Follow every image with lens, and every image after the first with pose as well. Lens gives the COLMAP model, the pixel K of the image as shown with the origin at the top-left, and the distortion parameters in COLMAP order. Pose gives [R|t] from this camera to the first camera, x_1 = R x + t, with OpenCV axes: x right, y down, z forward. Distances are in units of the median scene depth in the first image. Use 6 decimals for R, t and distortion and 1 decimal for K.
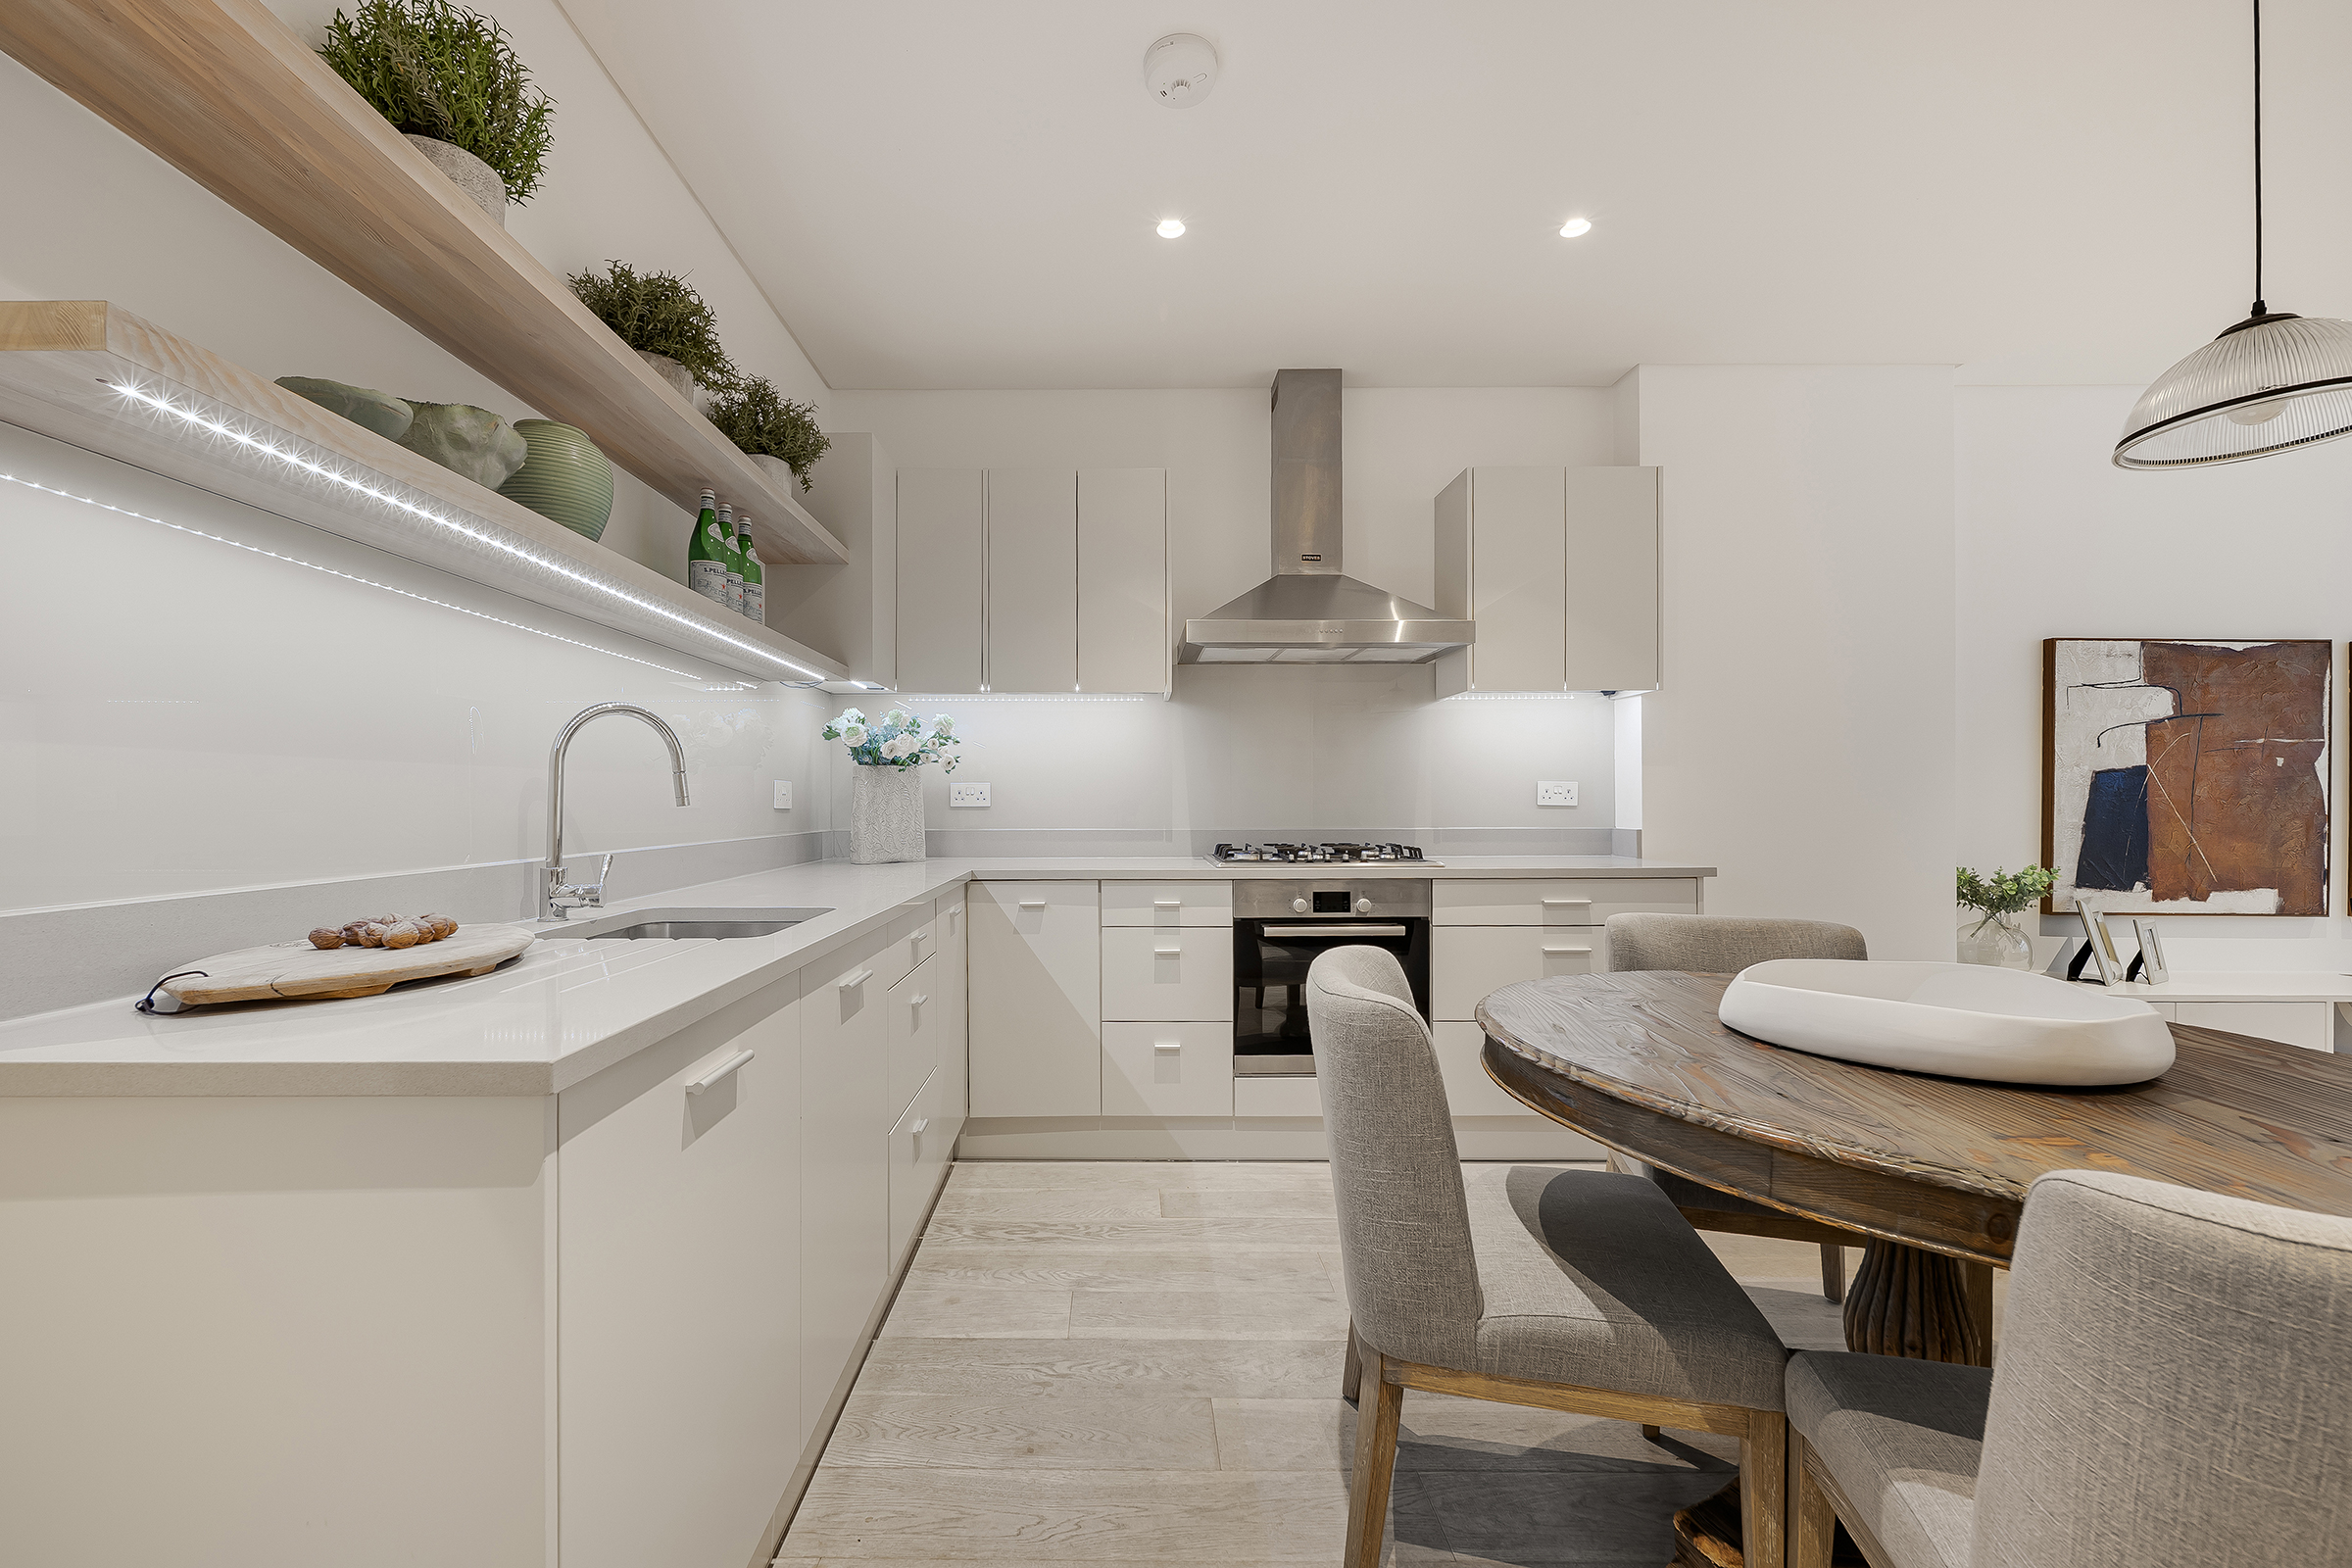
lens RADIAL K [[956.0, 0, 1091.1], [0, 956.0, 802.6], [0, 0, 1]] dist [-0.011448, 0.000049]
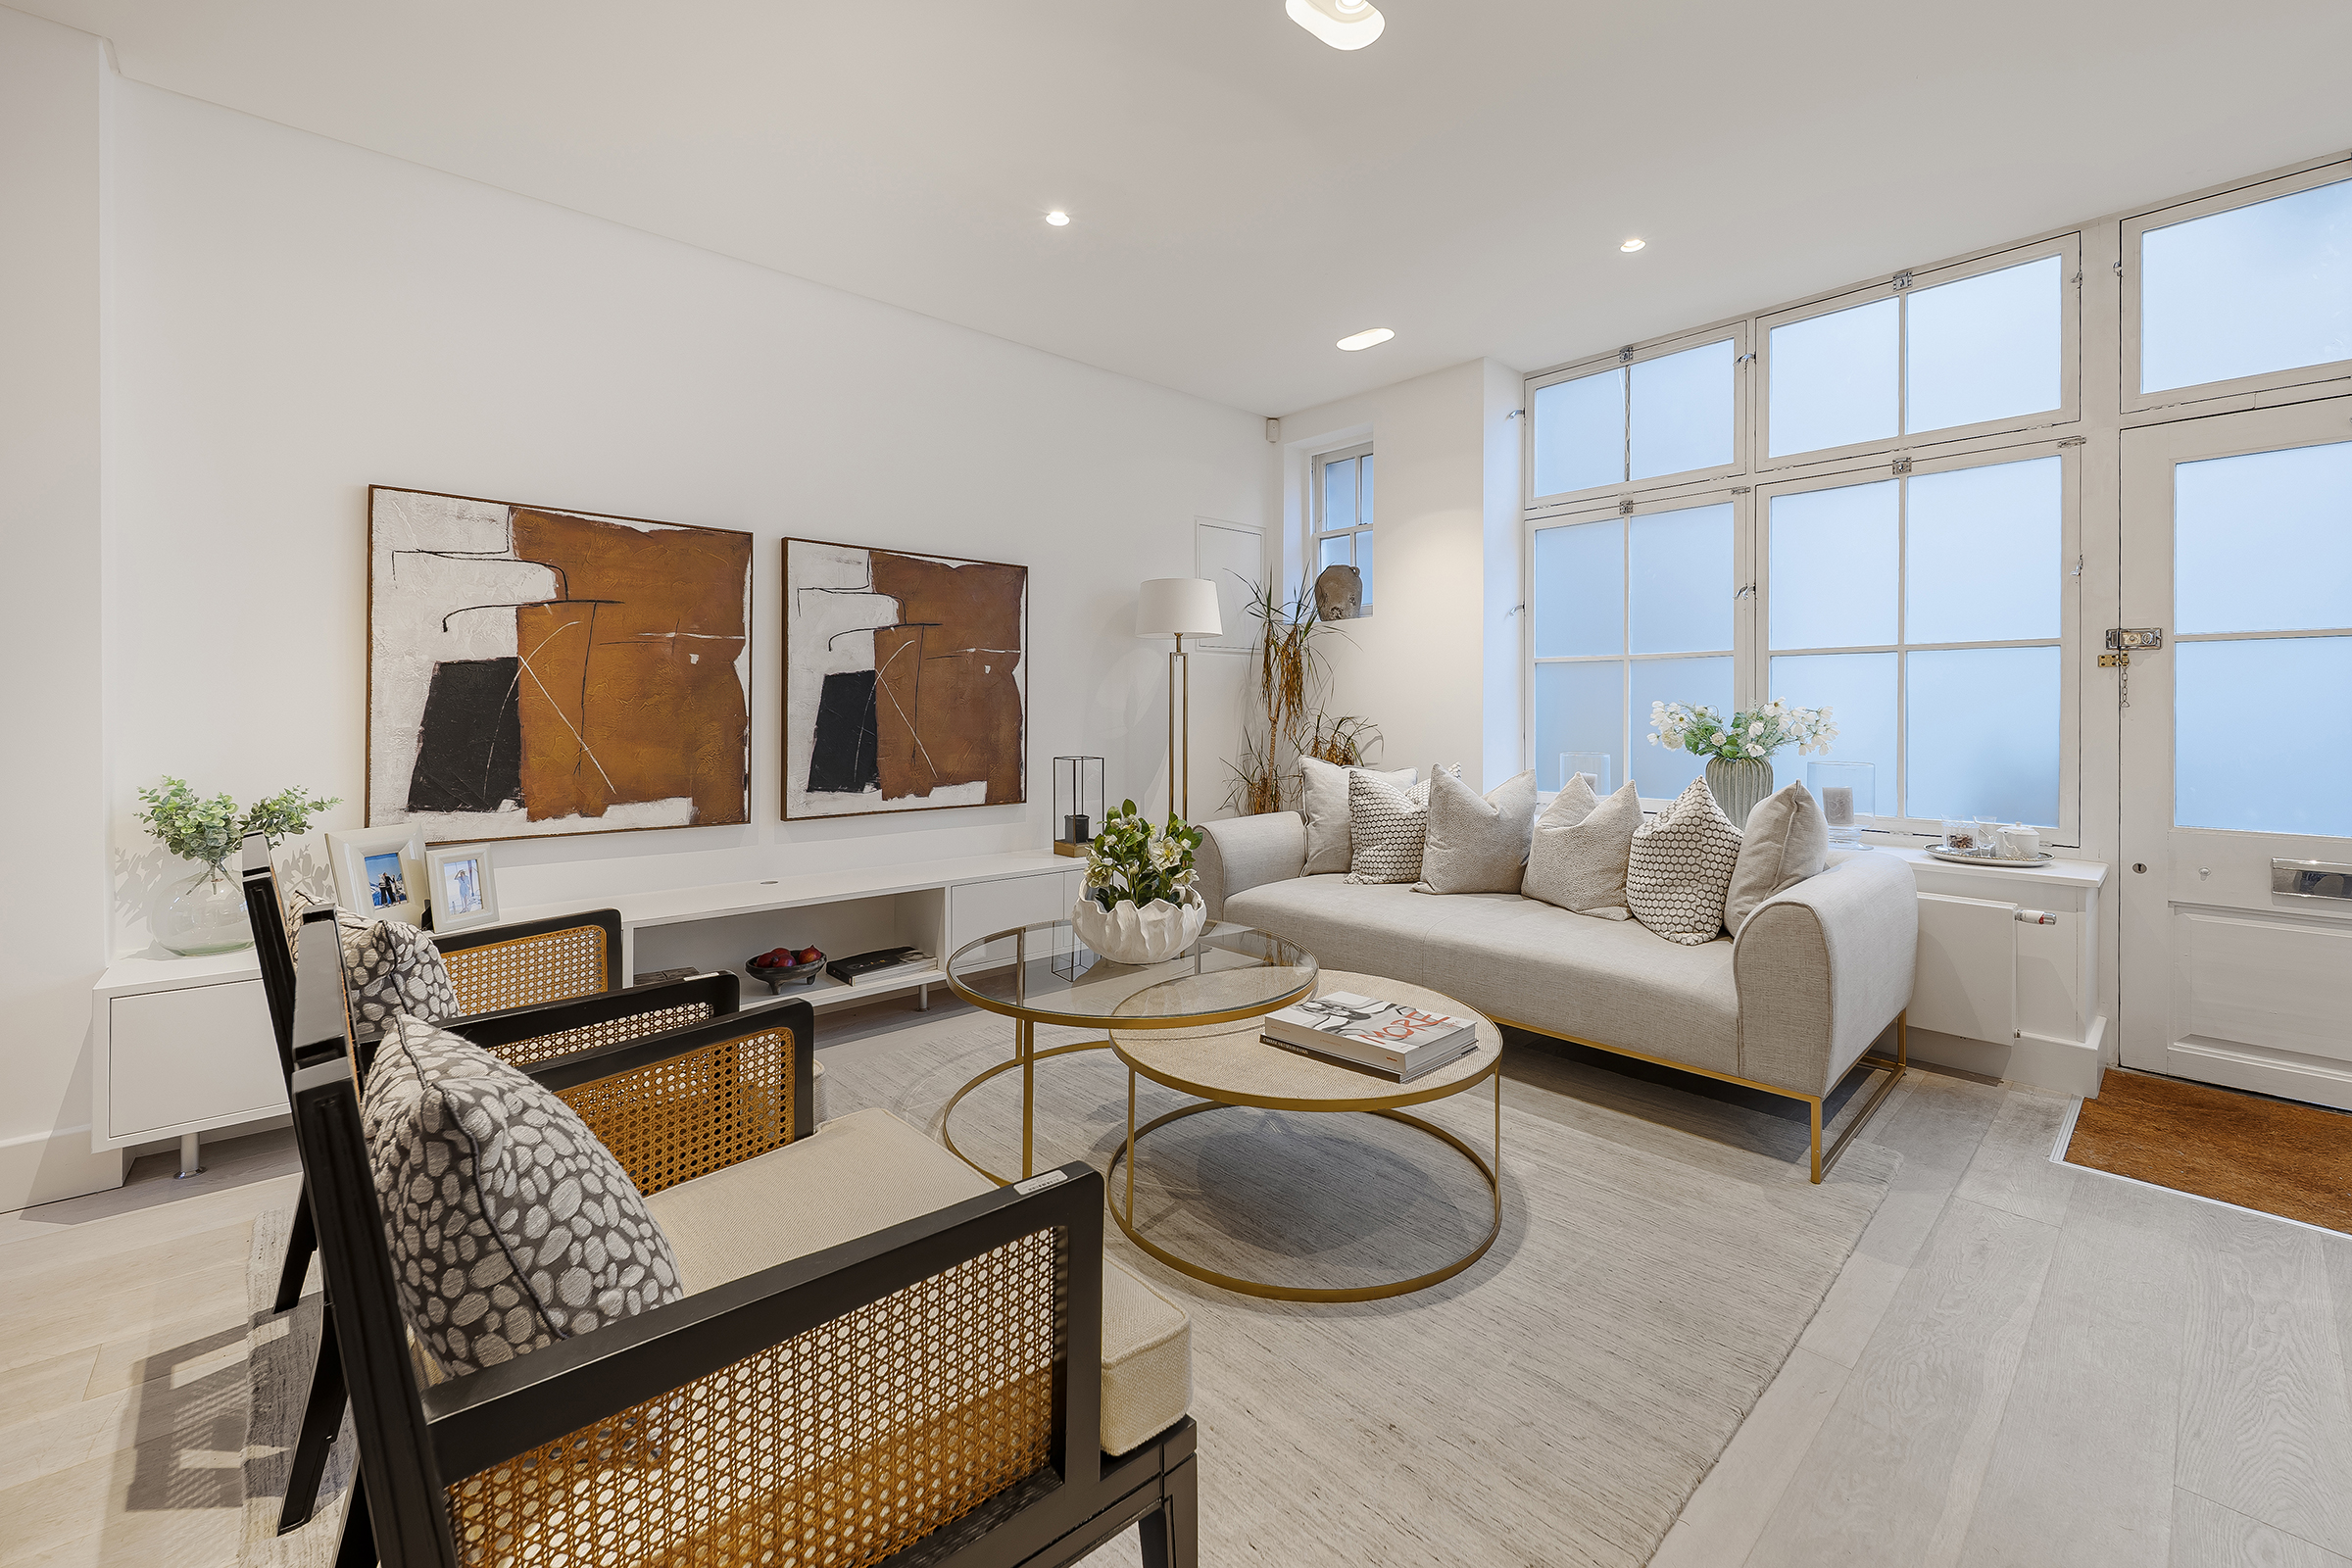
lens RADIAL K [[956.4, 0, 1187.5], [0, 956.4, 713.9], [0, 0, 1]] dist [0.000318, 0.000073]
pose [[0.720711, -0.002205, 0.693232, 0.963883], [-0.002144, 0.999983, 0.005409, 0.004264], [-0.693232, -0.005385, 0.720694, -0.008193]]
